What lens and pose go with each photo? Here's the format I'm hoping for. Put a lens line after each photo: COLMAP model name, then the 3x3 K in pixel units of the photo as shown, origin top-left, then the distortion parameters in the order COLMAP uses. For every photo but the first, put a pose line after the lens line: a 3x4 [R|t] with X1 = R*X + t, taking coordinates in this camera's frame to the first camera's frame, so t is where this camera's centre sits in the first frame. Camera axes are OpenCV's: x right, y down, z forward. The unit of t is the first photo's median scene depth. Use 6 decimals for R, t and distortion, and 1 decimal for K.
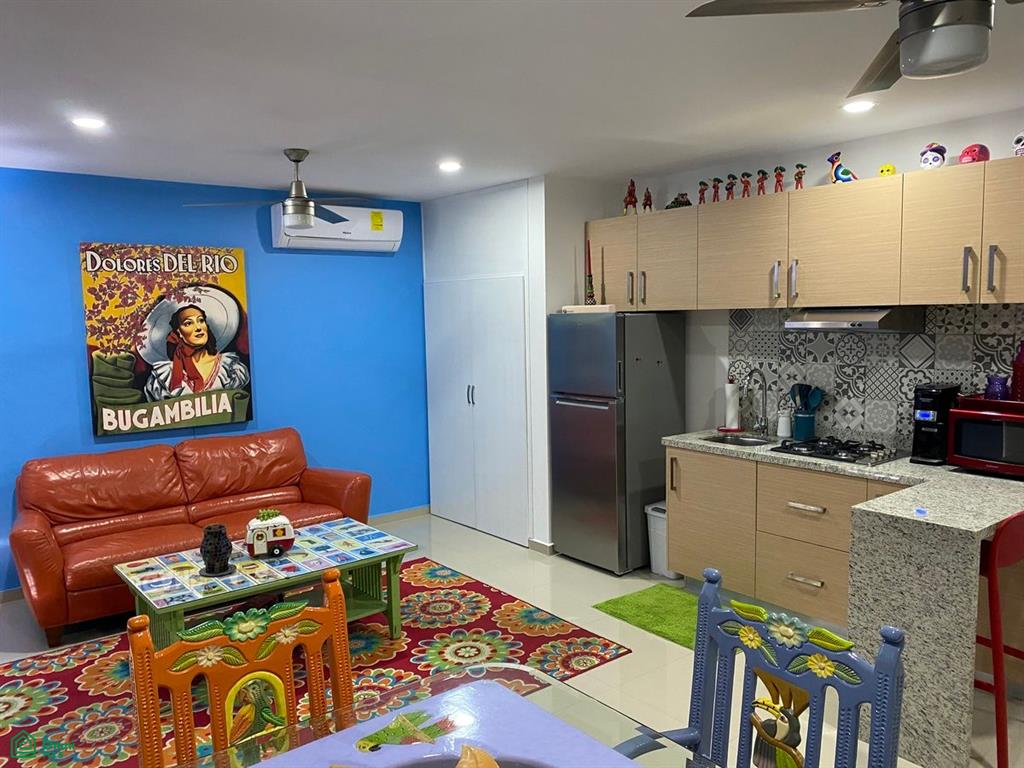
lens RADIAL K [[781.0, 0, 505.9], [0, 781.0, 389.0], [0, 0, 1]] dist [-0.005353, 0.013595]
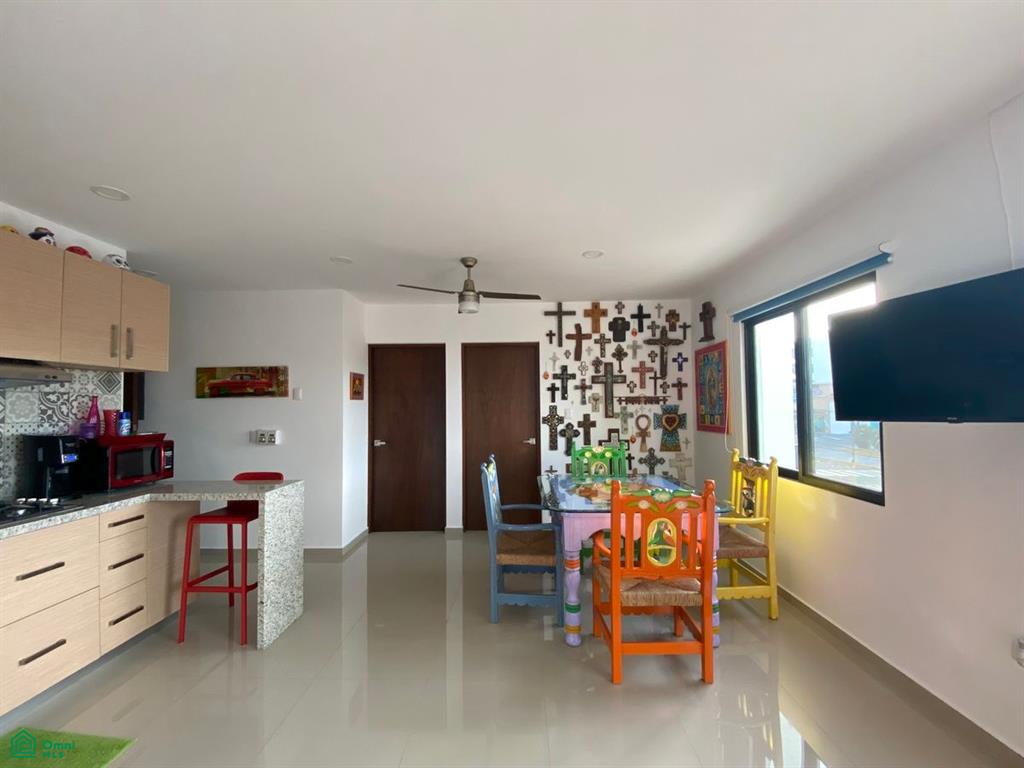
lens RADIAL K [[411.7, 0, 506.1], [0, 411.7, 392.8], [0, 0, 1]] dist [0.013401, -0.016881]
pose [[-0.762828, 0.042970, 0.645172, -0.313320], [0.089362, 0.995221, 0.039374, -0.025119], [-0.640397, 0.087690, -0.763022, 0.891909]]
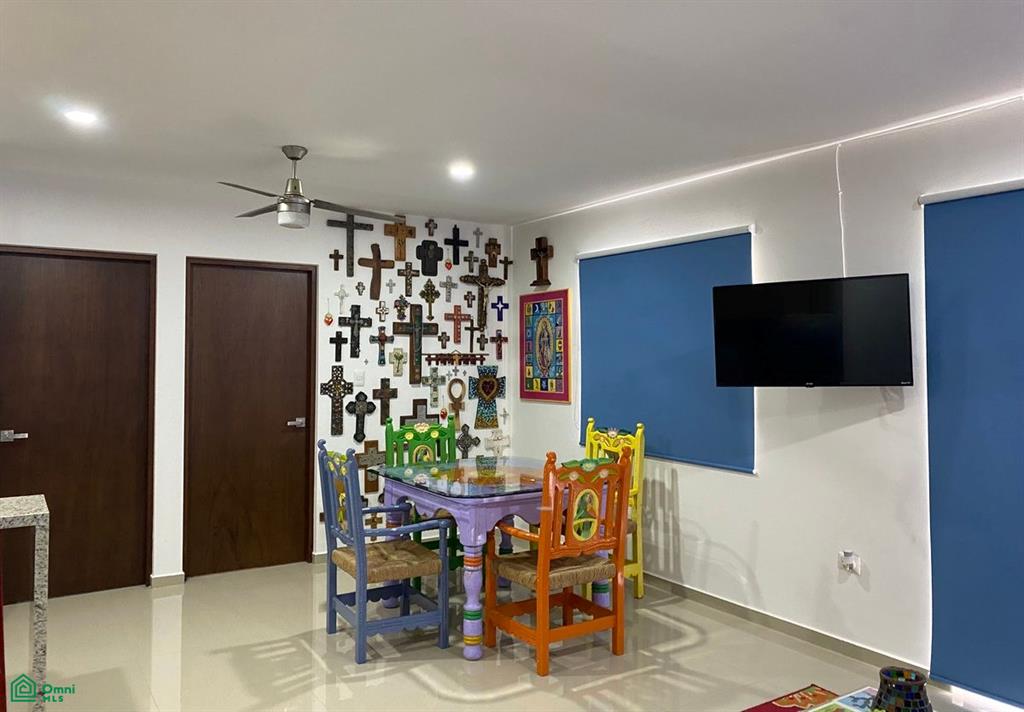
lens RADIAL K [[767.4, 0, 502.7], [0, 767.4, 345.8], [0, 0, 1]] dist [0.012927, -0.034565]
pose [[-0.994845, 0.015077, 0.100283, -0.130515], [0.023929, 0.995862, 0.087669, -0.079301], [-0.098546, 0.089616, -0.991089, 1.255291]]
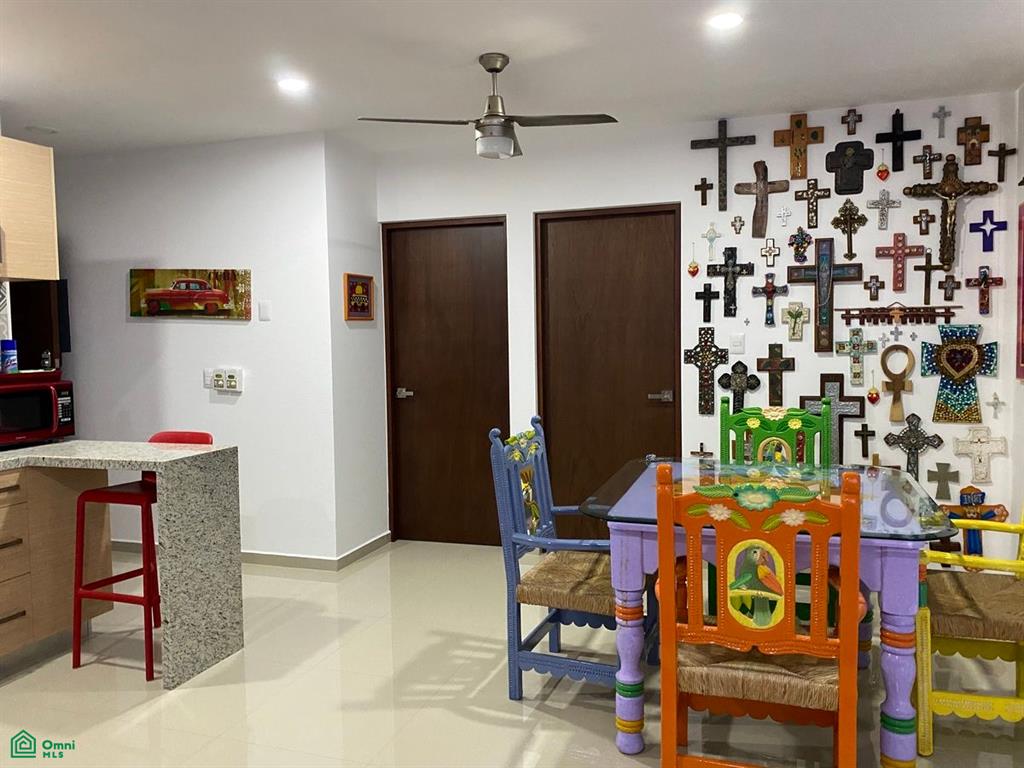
lens RADIAL K [[781.0, 0, 511.6], [0, 781.0, 381.2], [0, 0, 1]] dist [-0.005353, 0.013595]
pose [[-0.537715, -0.028853, 0.842633, -0.451628], [0.110364, 0.988406, 0.104273, -0.006440], [-0.835872, 0.149066, -0.528297, 0.783531]]
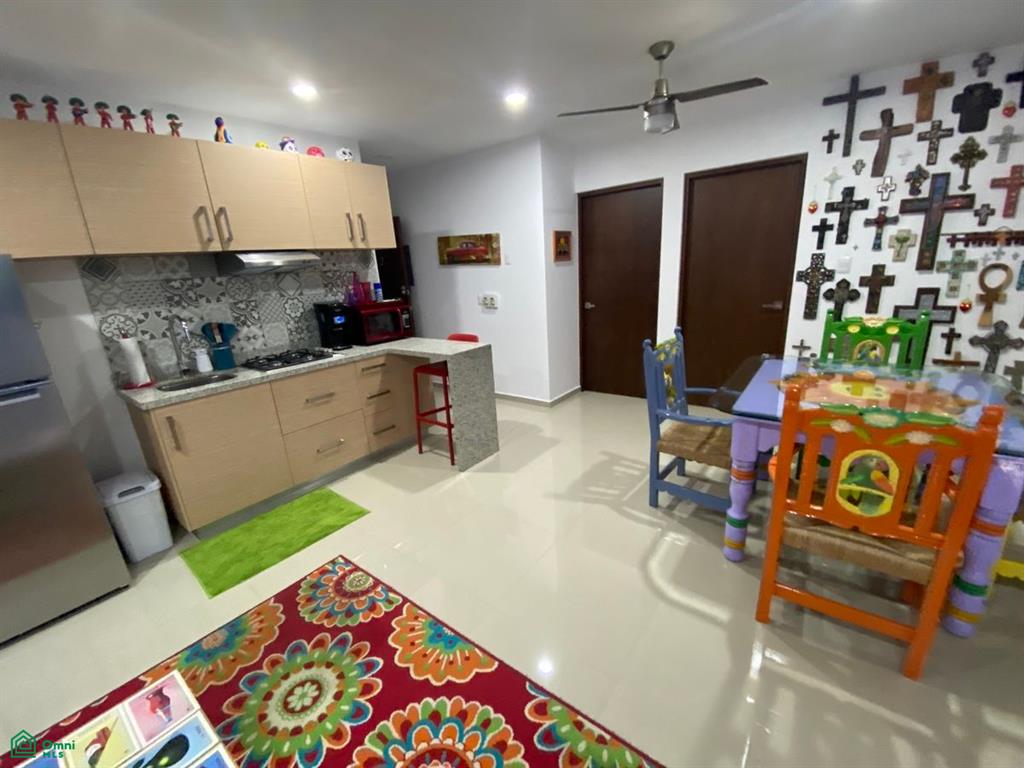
lens RADIAL K [[411.7, 0, 509.8], [0, 411.7, 391.7], [0, 0, 1]] dist [0.013401, -0.016881]
pose [[-0.228953, -0.254881, 0.939477, -0.344531], [0.167381, 0.940430, 0.295931, -0.017645], [-0.958939, 0.225005, -0.172652, 0.718973]]
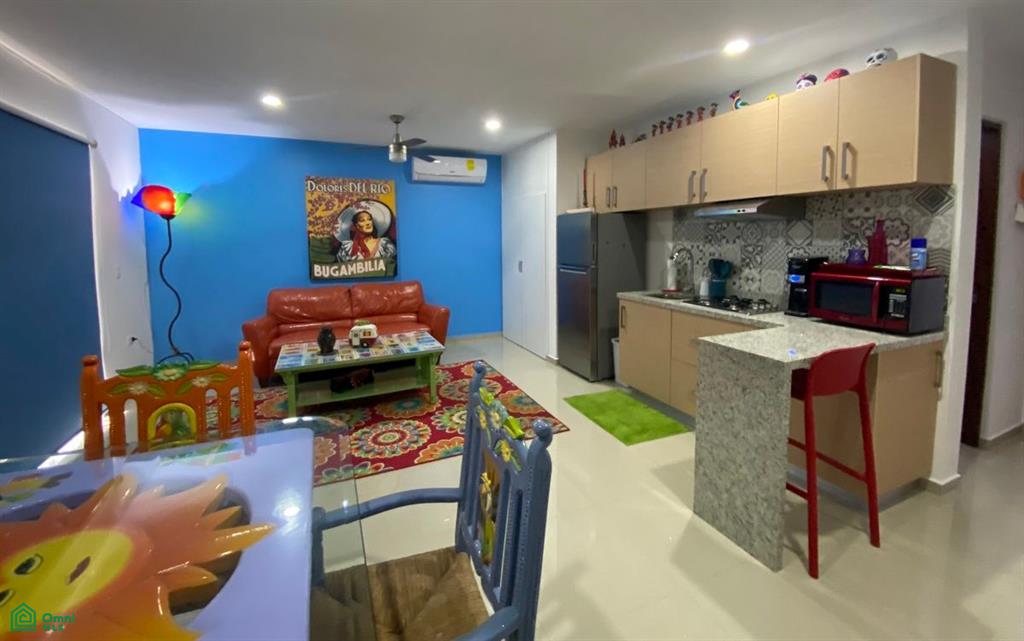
lens RADIAL K [[419.1, 0, 505.8], [0, 419.1, 269.9], [0, 0, 1]] dist [-0.007807, -0.002834]
pose [[0.964549, 0.030738, -0.262106, 0.213938], [-0.036097, 0.999226, -0.015657, 0.040988], [0.261422, 0.024563, 0.964912, 0.165724]]
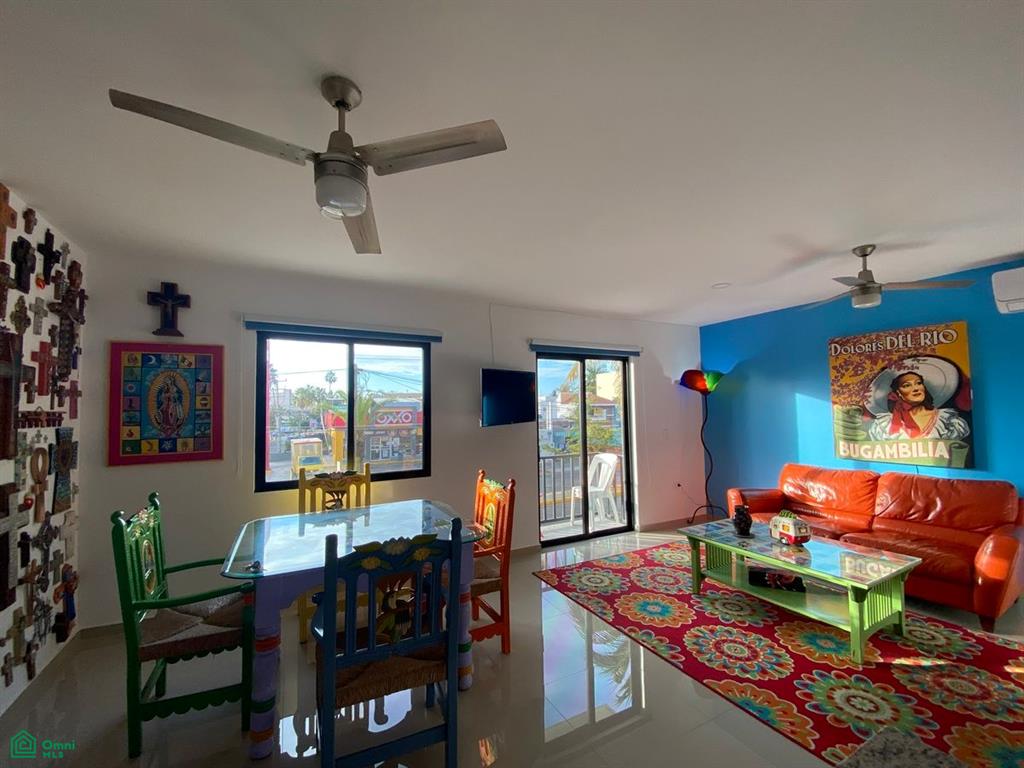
lens RADIAL K [[411.7, 0, 511.3], [0, 411.7, 394.6], [0, 0, 1]] dist [0.013401, -0.016881]
pose [[-0.187228, -0.018852, -0.982136, 0.482994], [-0.082164, 0.996613, -0.003467, -0.012988], [0.978874, 0.080047, -0.188143, 0.557655]]
